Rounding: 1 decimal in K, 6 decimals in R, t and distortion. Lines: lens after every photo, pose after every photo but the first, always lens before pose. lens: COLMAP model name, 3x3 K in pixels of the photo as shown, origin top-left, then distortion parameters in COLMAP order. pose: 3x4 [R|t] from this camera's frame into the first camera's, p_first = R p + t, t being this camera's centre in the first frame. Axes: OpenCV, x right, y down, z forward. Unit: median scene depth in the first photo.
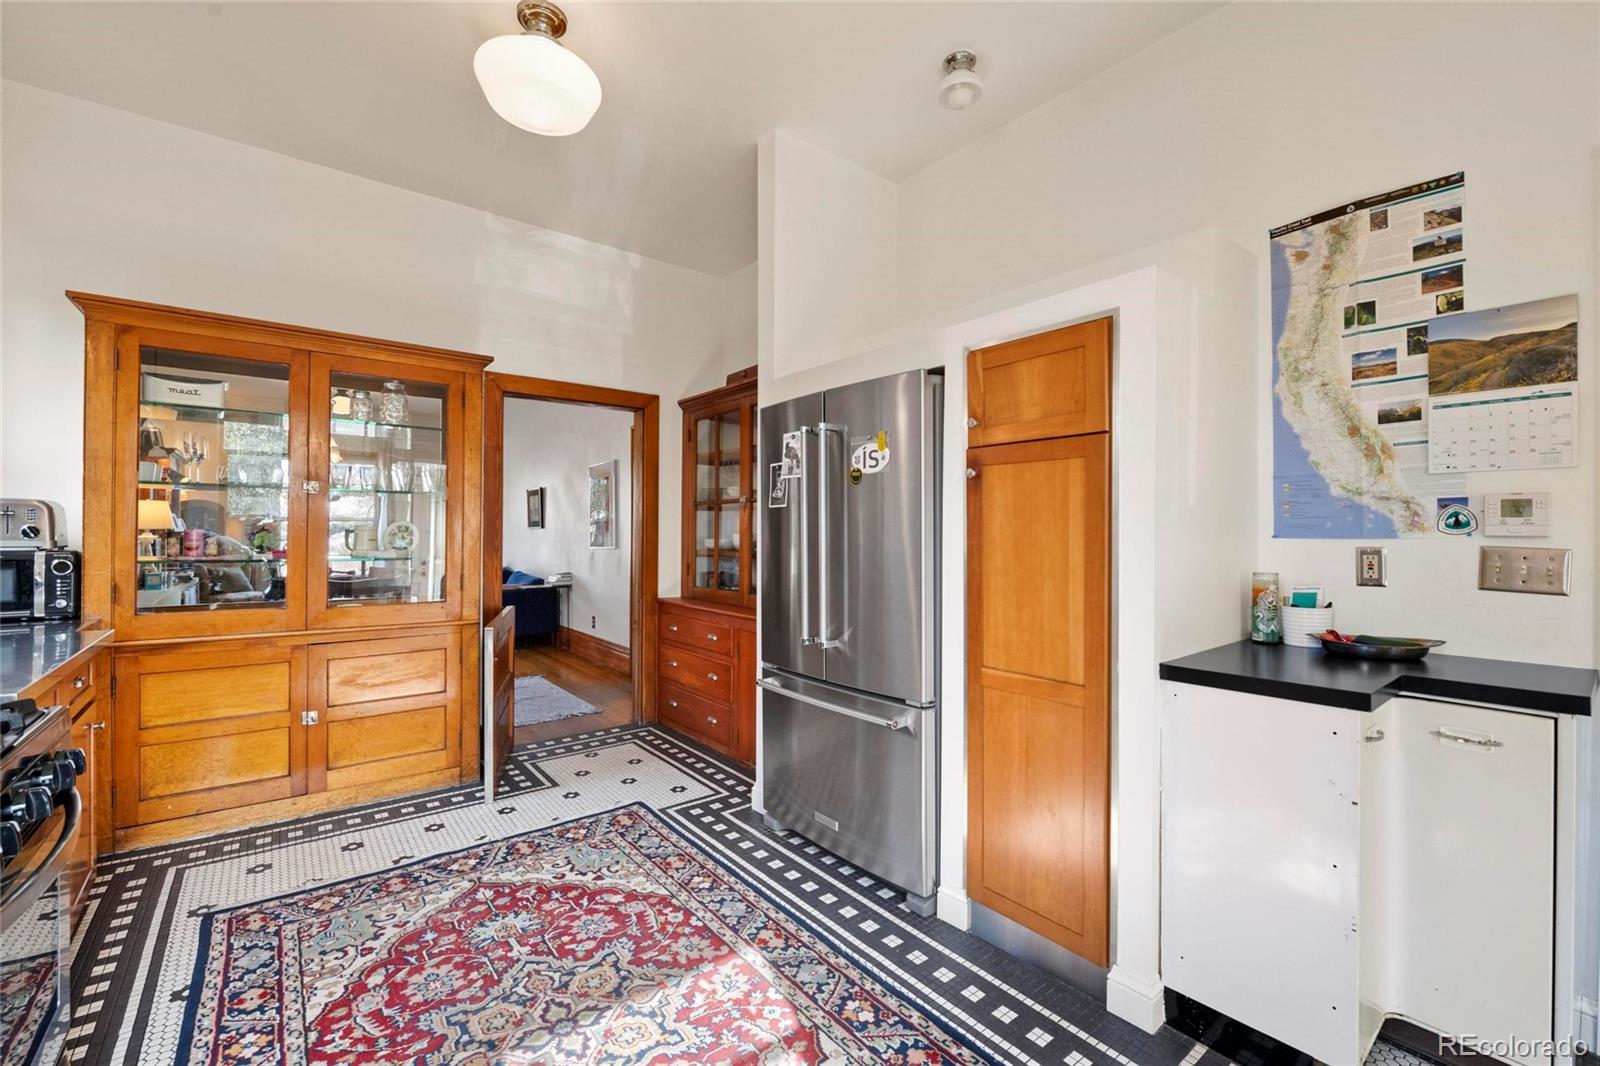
lens RADIAL K [[671.8, 0, 811.1], [0, 671.8, 534.7], [0, 0, 1]] dist [-0.014032, -0.000069]
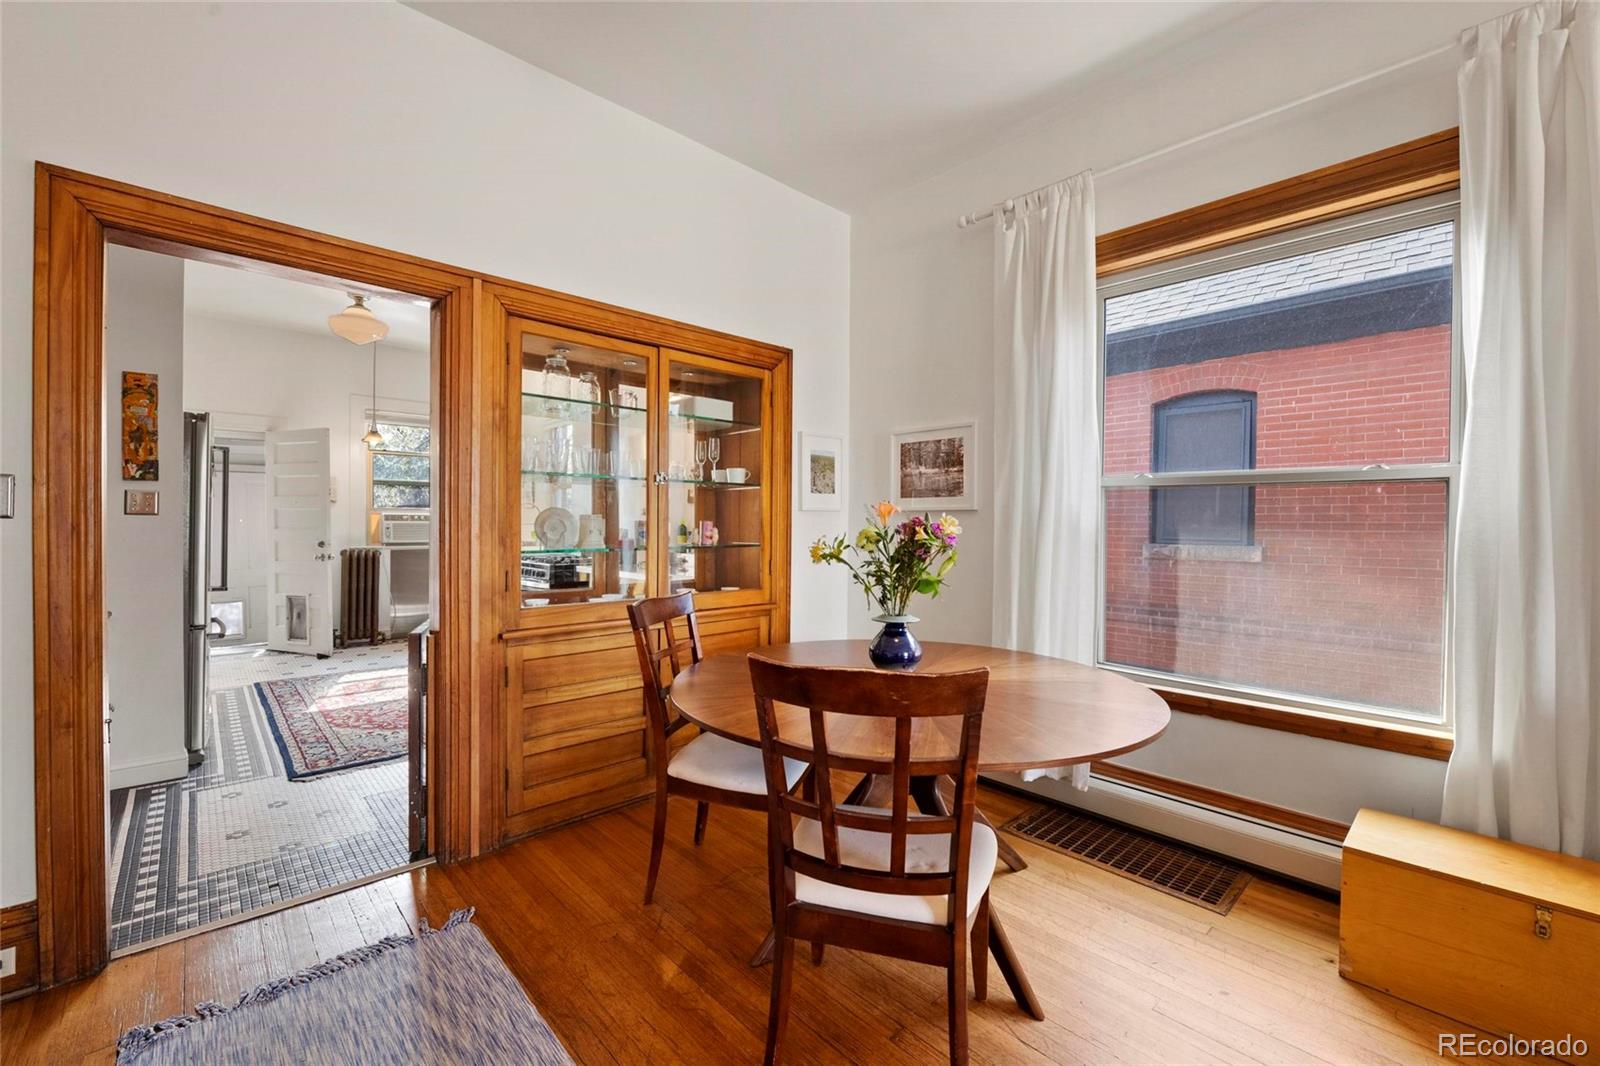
lens RADIAL K [[660.6, 0, 818.7], [0, 660.6, 532.7], [0, 0, 1]] dist [-0.012708, -0.000638]
pose [[-0.995895, -0.009496, -0.090017, -1.050315], [-0.010985, 0.999811, 0.016057, -0.008241], [0.089847, 0.016980, -0.995811, 2.239324]]
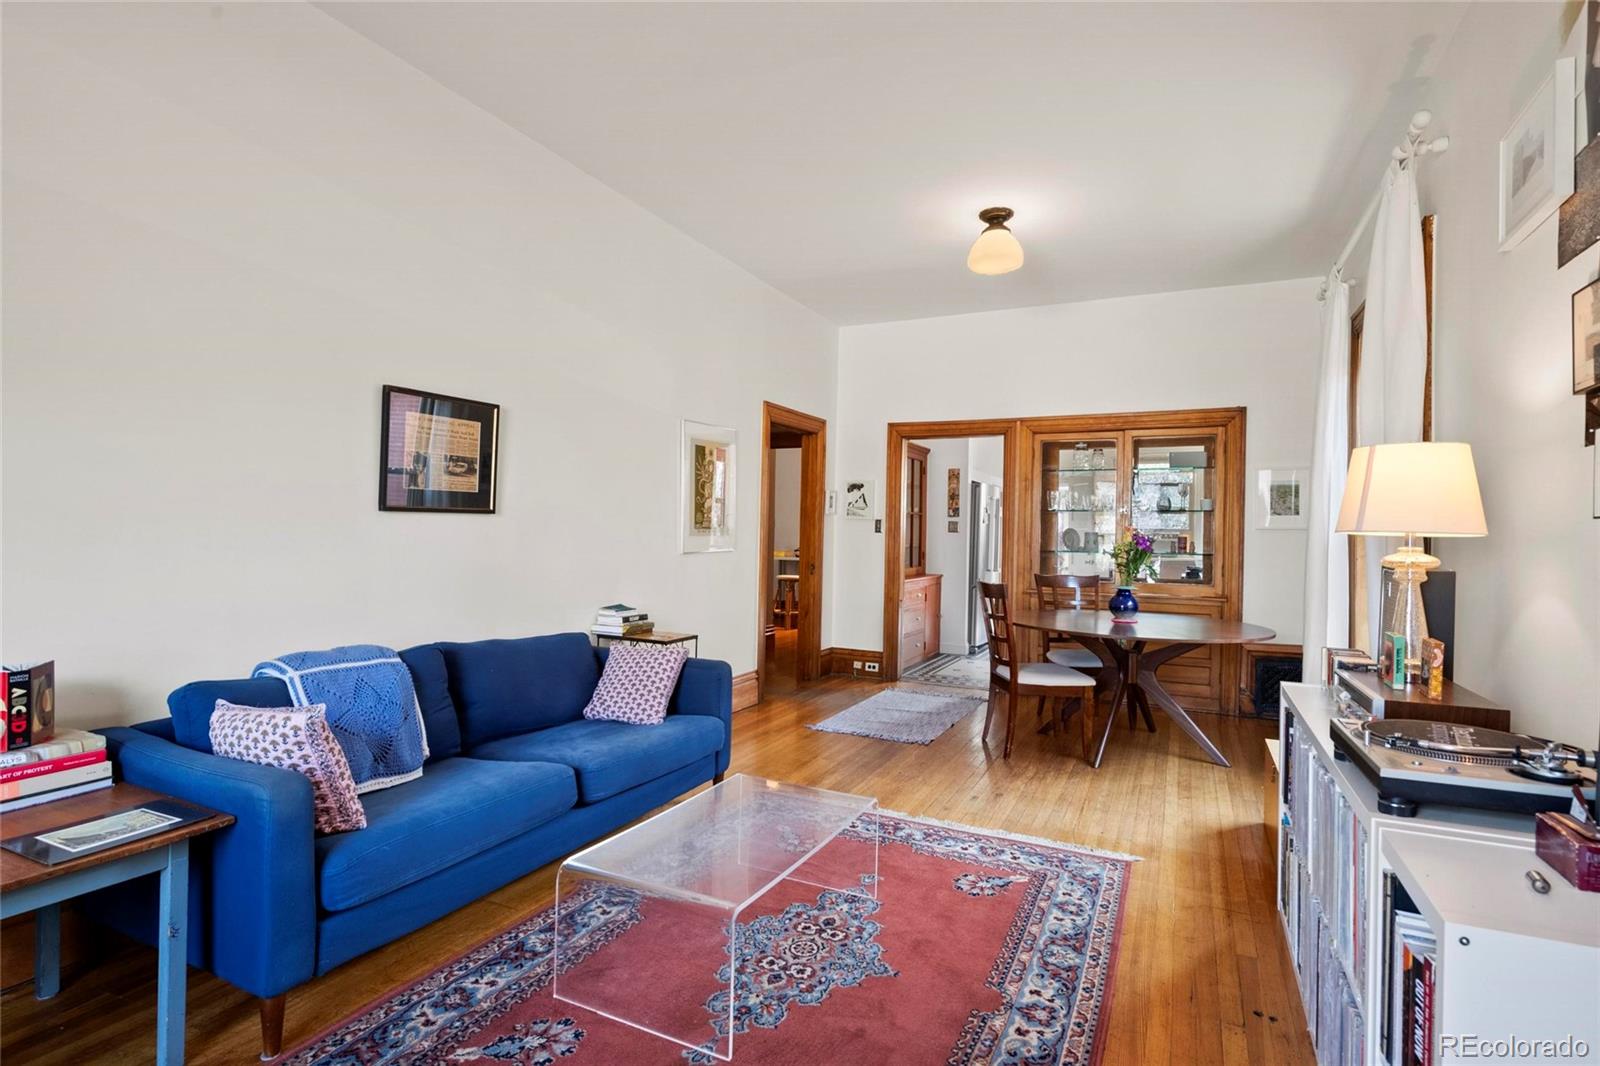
lens RADIAL K [[797.9, 0, 806.8], [0, 797.9, 530.0], [0, 0, 1]] dist [-0.004450, -0.002021]
pose [[-0.440553, -0.008677, 0.897684, -2.416876], [-0.017347, 0.999849, 0.001151, -0.010147], [-0.897559, -0.015065, -0.440637, 2.842556]]
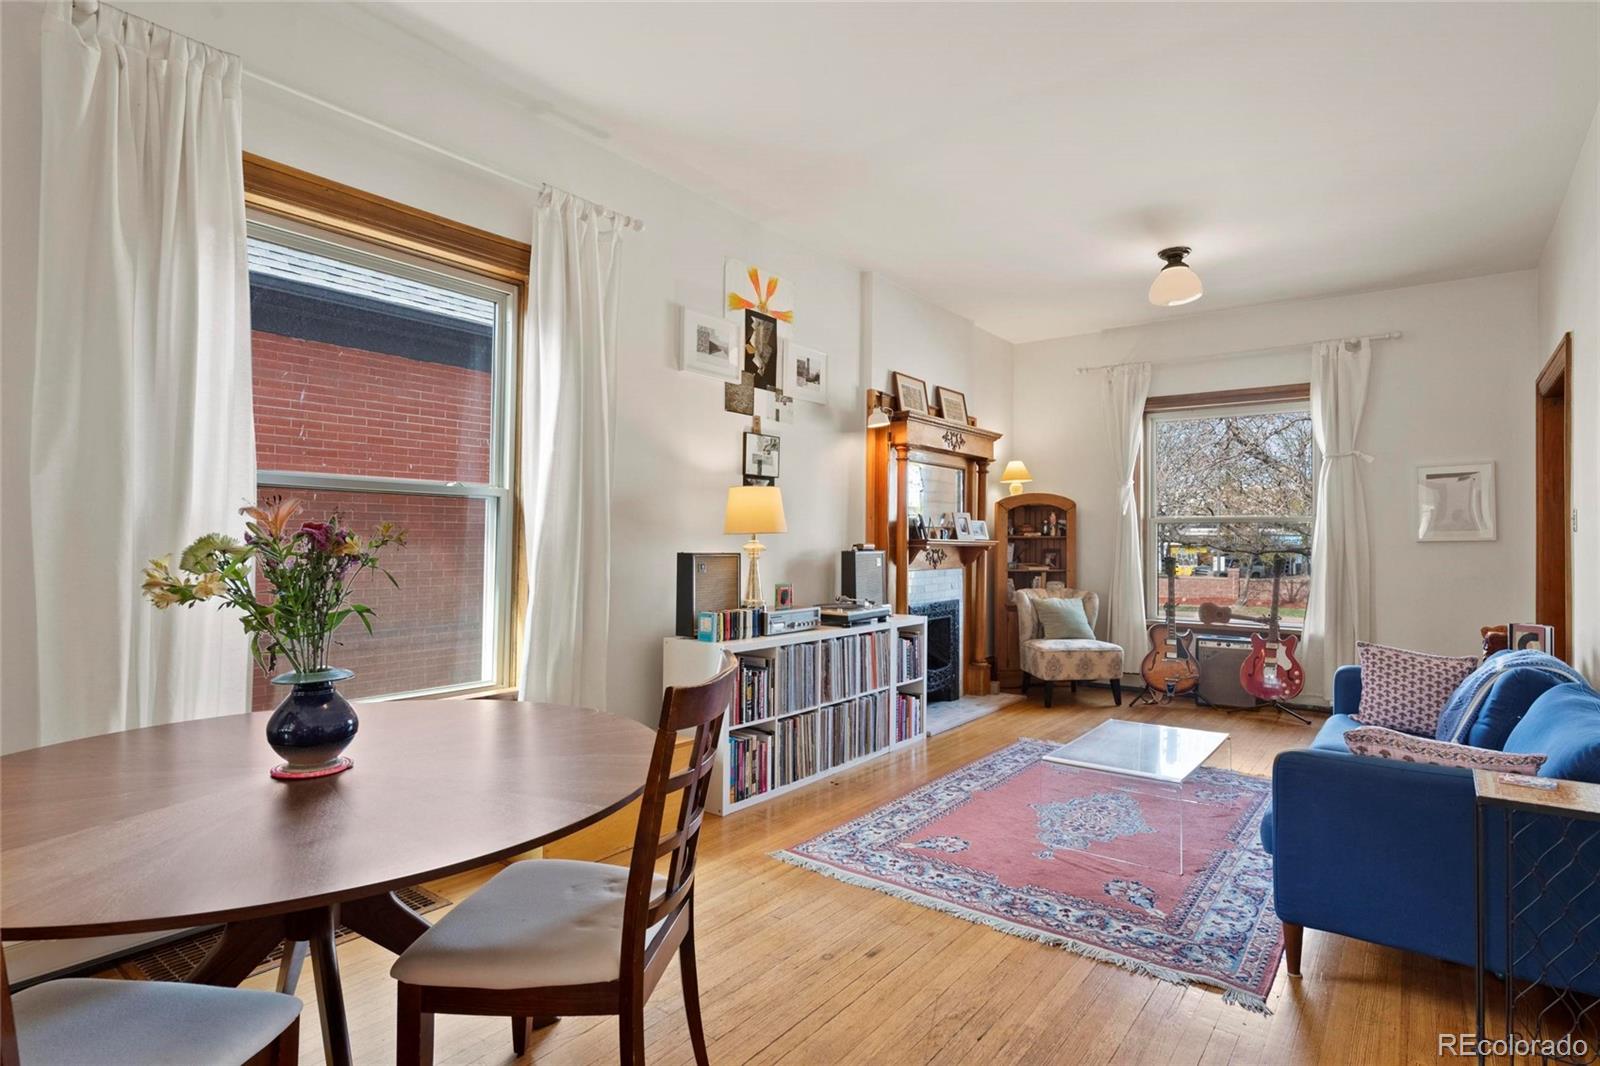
lens RADIAL K [[831.7, 0, 805.5], [0, 831.7, 528.1], [0, 0, 1]] dist [0.002280, -0.000983]
pose [[0.250099, -0.014550, -0.968111, -0.518398], [-0.008228, 0.999819, -0.017152, -0.002091], [0.968185, 0.012256, 0.249934, 1.709505]]
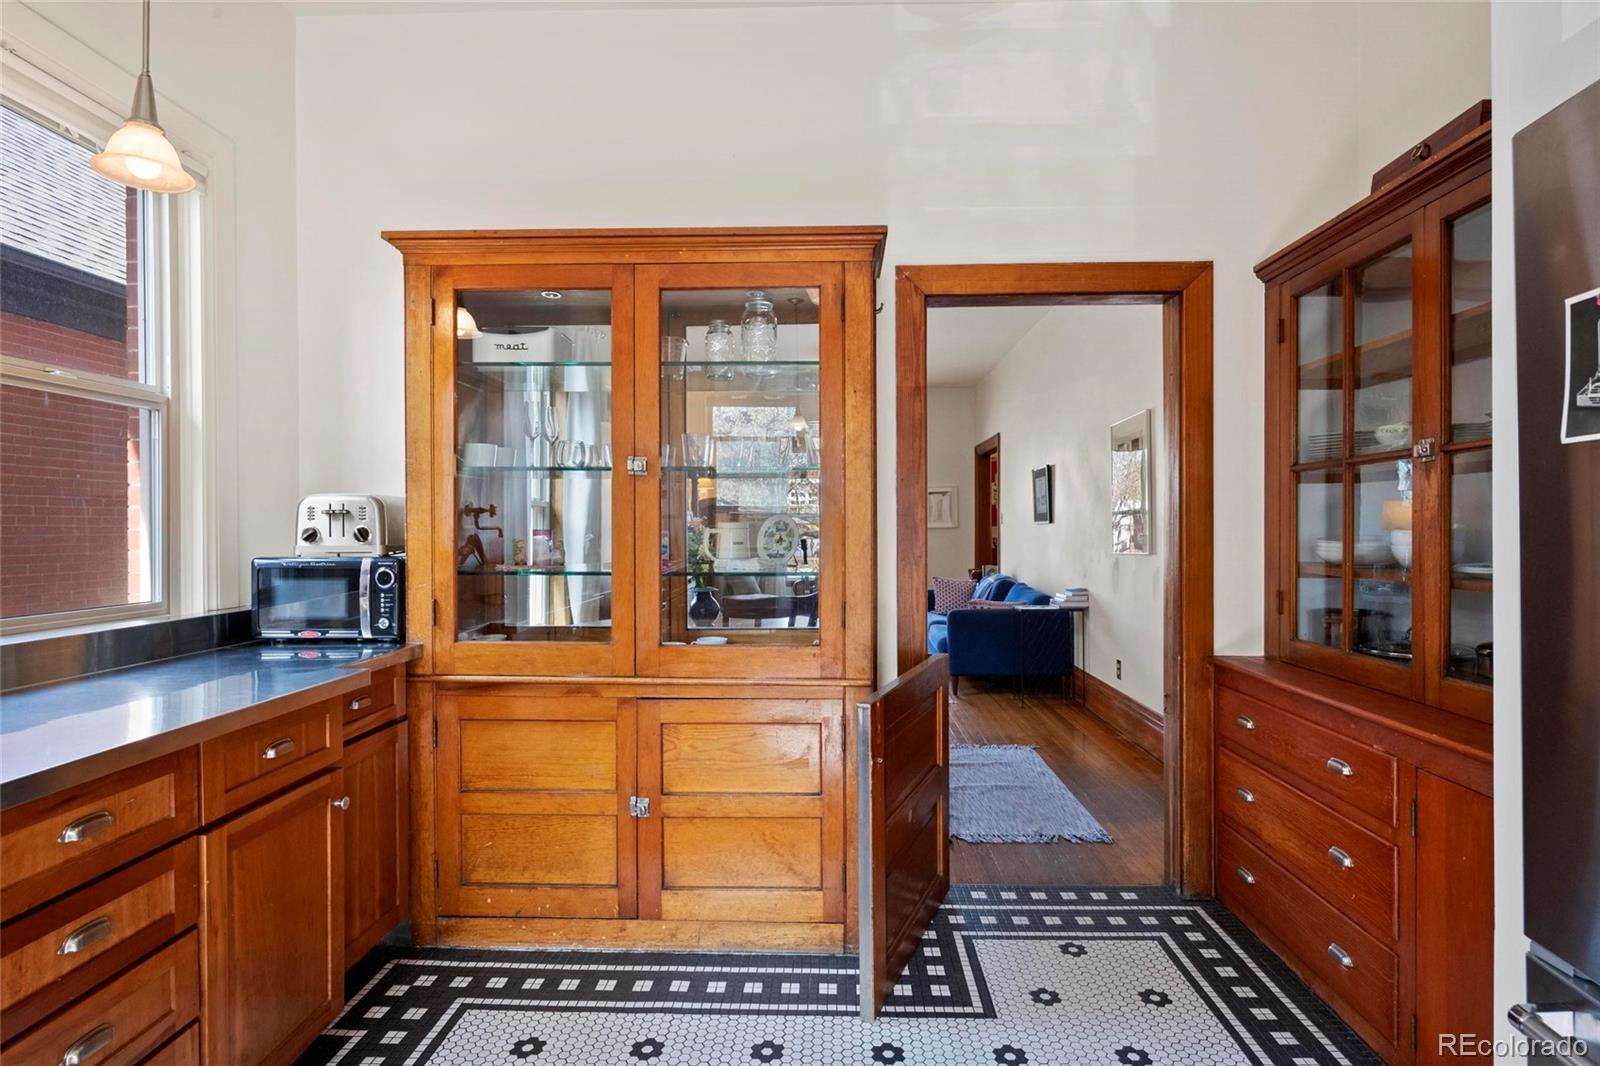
lens RADIAL K [[831.7, 0, 805.5], [0, 831.7, 528.1], [0, 0, 1]] dist [0.002280, -0.000983]
pose [[0.756123, -0.007288, -0.654389, -0.071454], [0.005257, 0.999973, -0.005062, -0.003097], [0.654409, 0.000387, 0.756141, 0.477497]]
